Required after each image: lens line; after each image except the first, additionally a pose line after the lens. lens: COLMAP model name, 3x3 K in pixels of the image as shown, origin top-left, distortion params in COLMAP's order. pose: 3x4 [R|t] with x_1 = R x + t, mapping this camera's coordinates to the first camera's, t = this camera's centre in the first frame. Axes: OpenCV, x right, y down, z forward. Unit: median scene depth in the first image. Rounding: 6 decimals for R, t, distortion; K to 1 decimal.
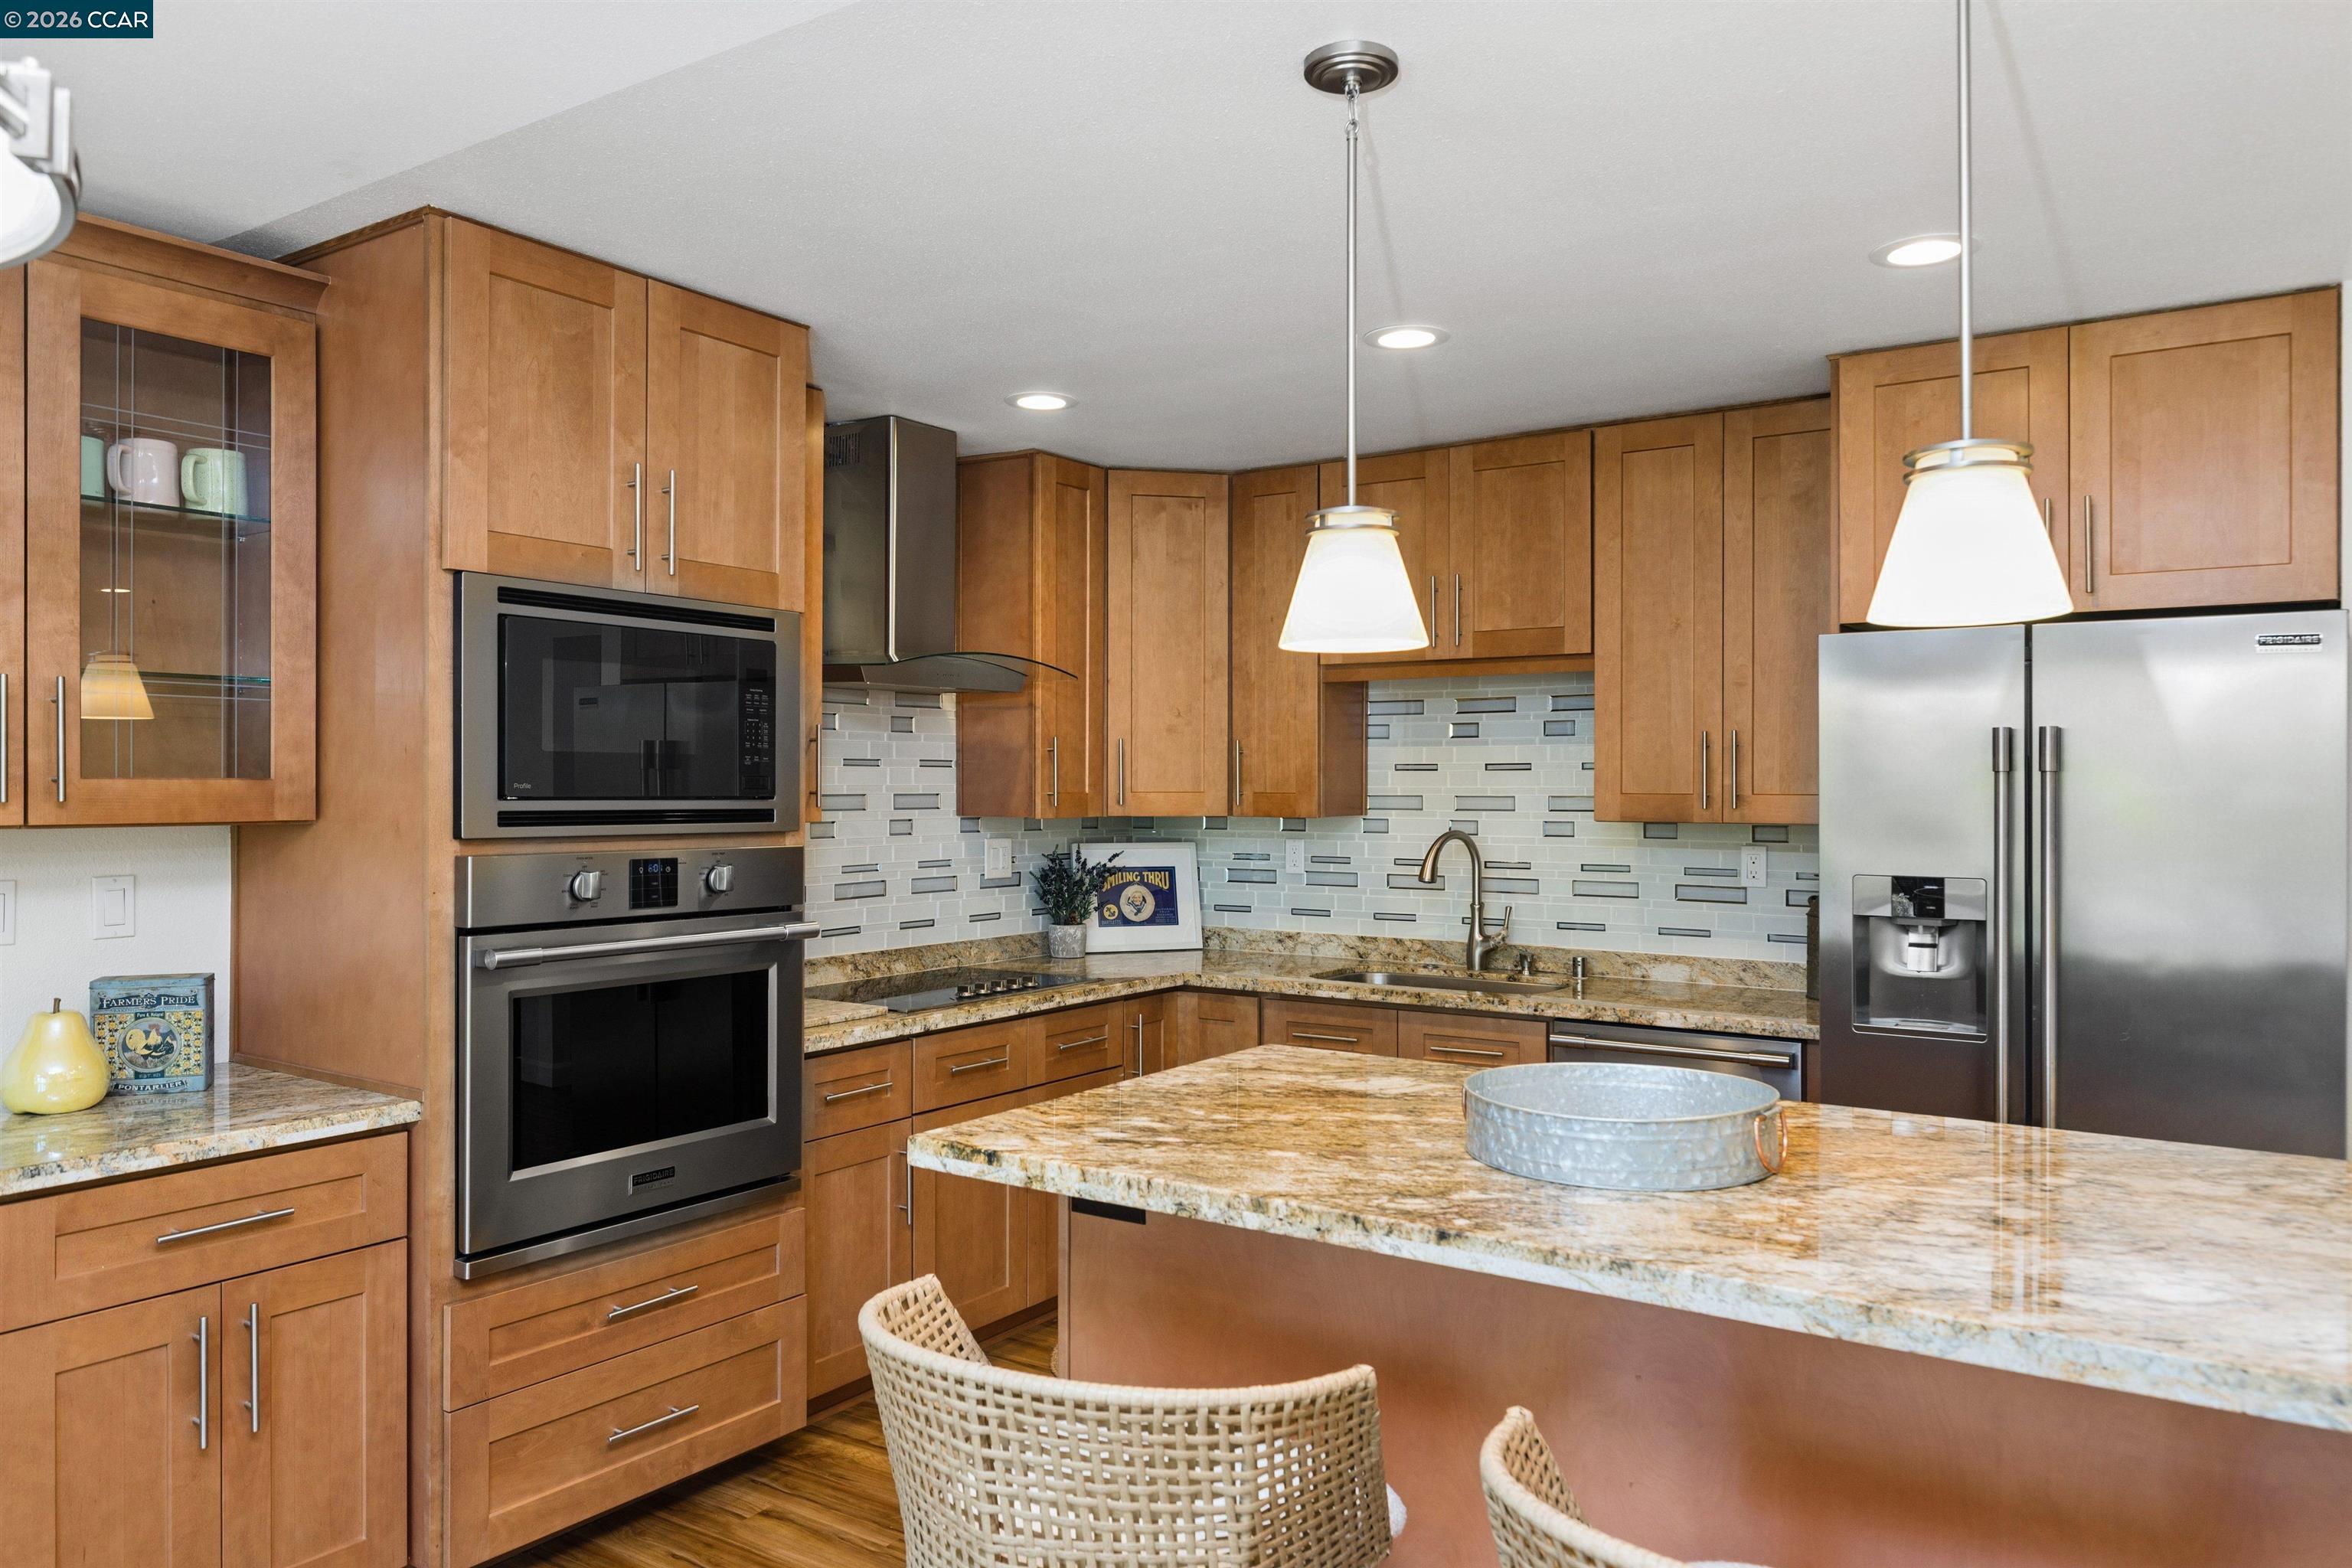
lens RADIAL K [[1599.0, 0, 1168.7], [0, 1599.0, 797.0], [0, 0, 1]] dist [0.004281, -0.008384]
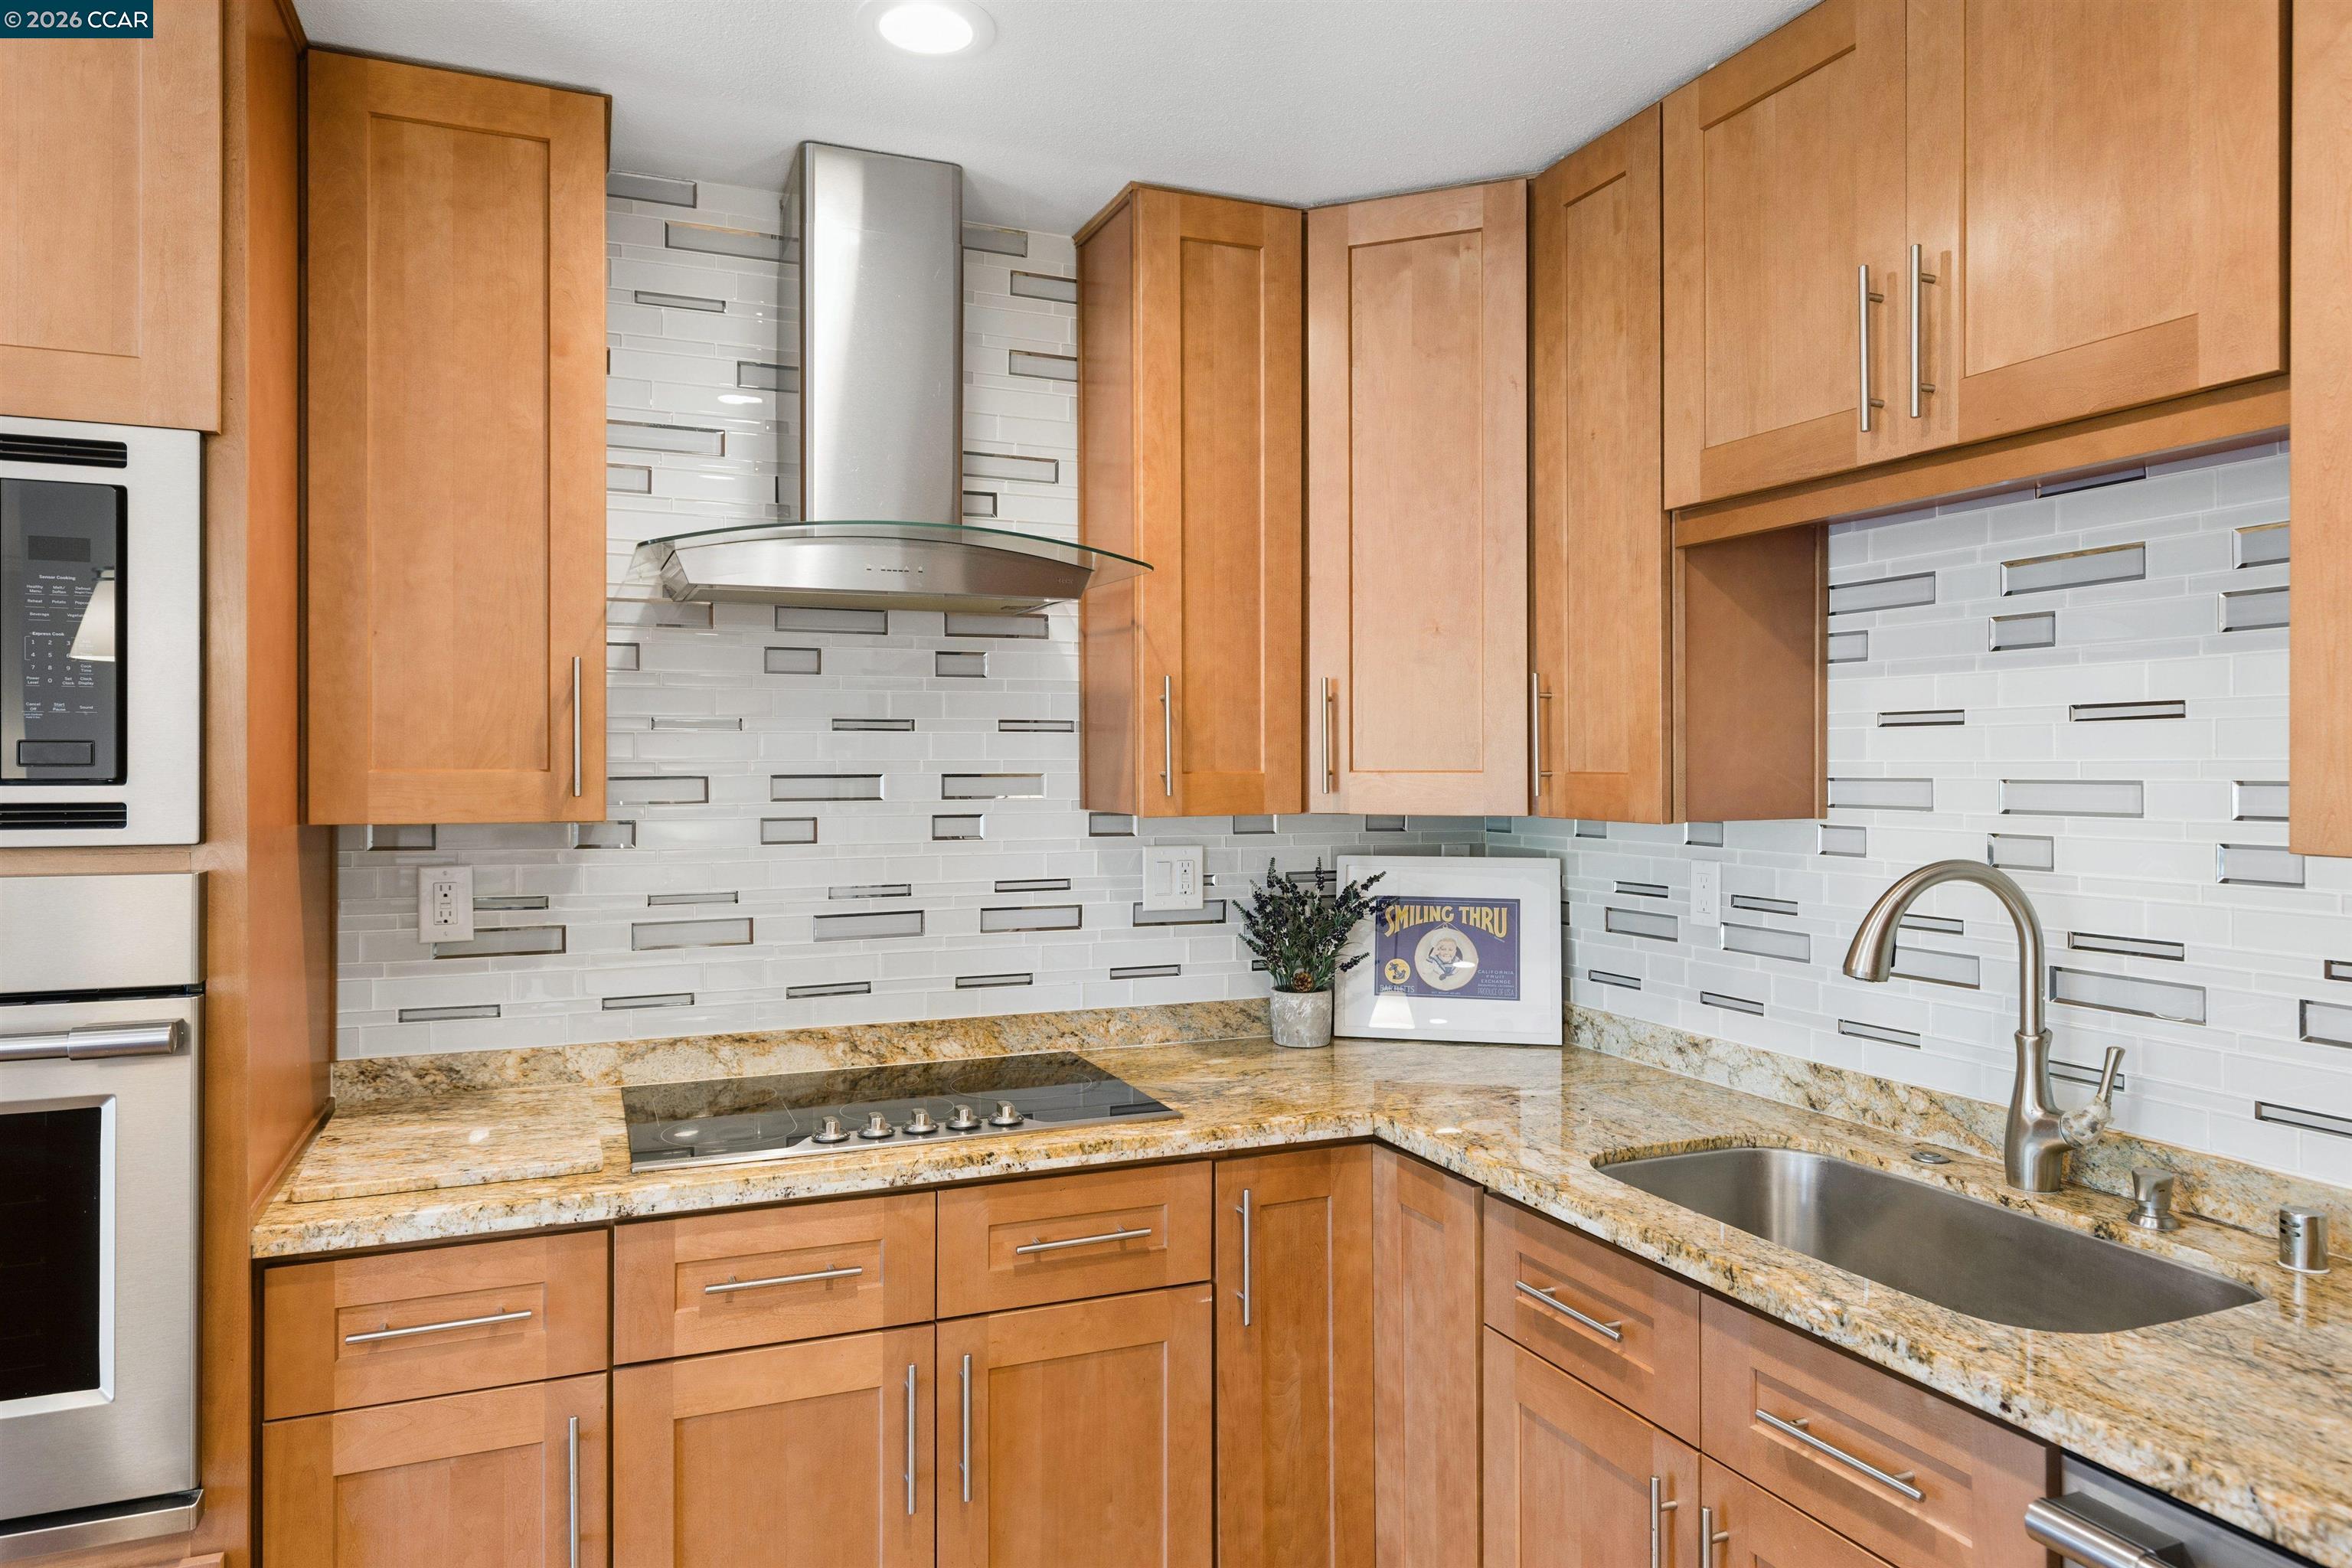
lens RADIAL K [[1474.2, 0, 1167.2], [0, 1474.2, 770.8], [0, 0, 1]] dist [0.014600, -0.004576]
pose [[0.837870, -0.000366, -0.545870, 0.251865], [-0.001673, 0.999993, -0.003239, -0.001776], [0.545867, 0.003627, 0.837864, 0.633611]]
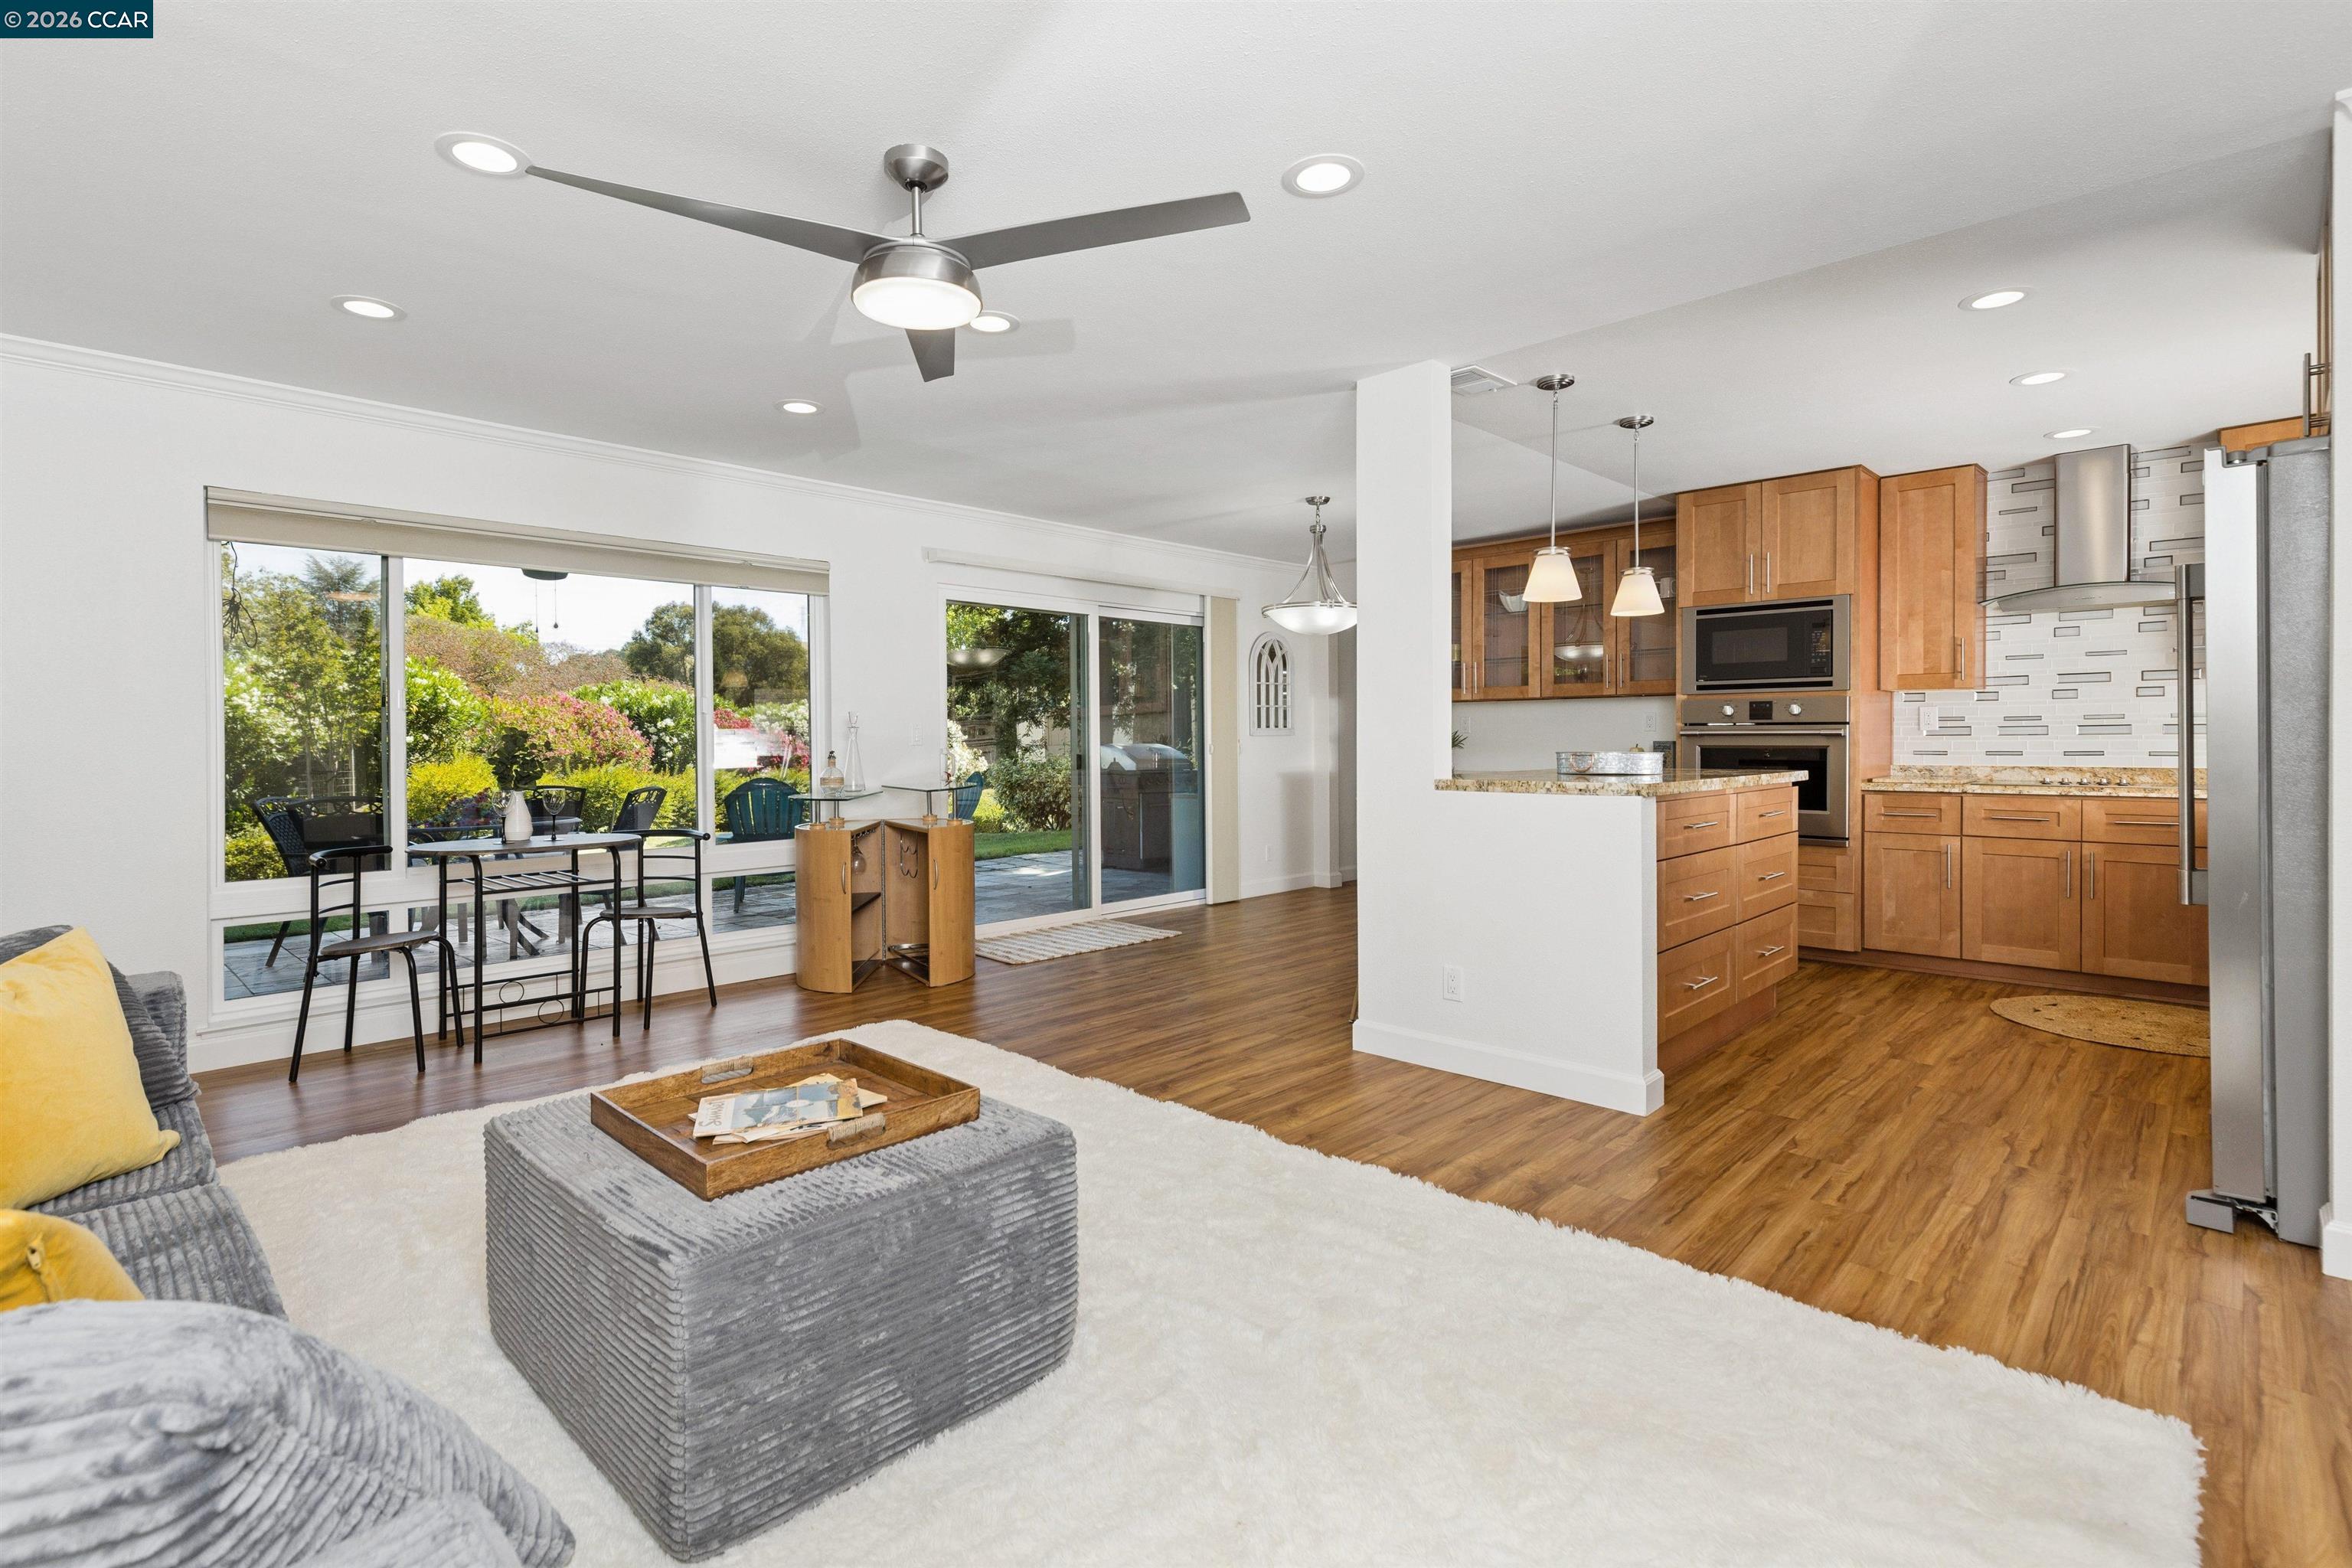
lens RADIAL K [[1091.5, 0, 1157.8], [0, 1091.5, 744.9], [0, 0, 1]] dist [-0.002450, 0.001533]
pose [[-0.173990, 0.003055, -0.984743, 1.219389], [-0.001199, 0.999994, 0.003315, 0.079226], [0.984747, 0.001758, -0.173985, 0.249559]]
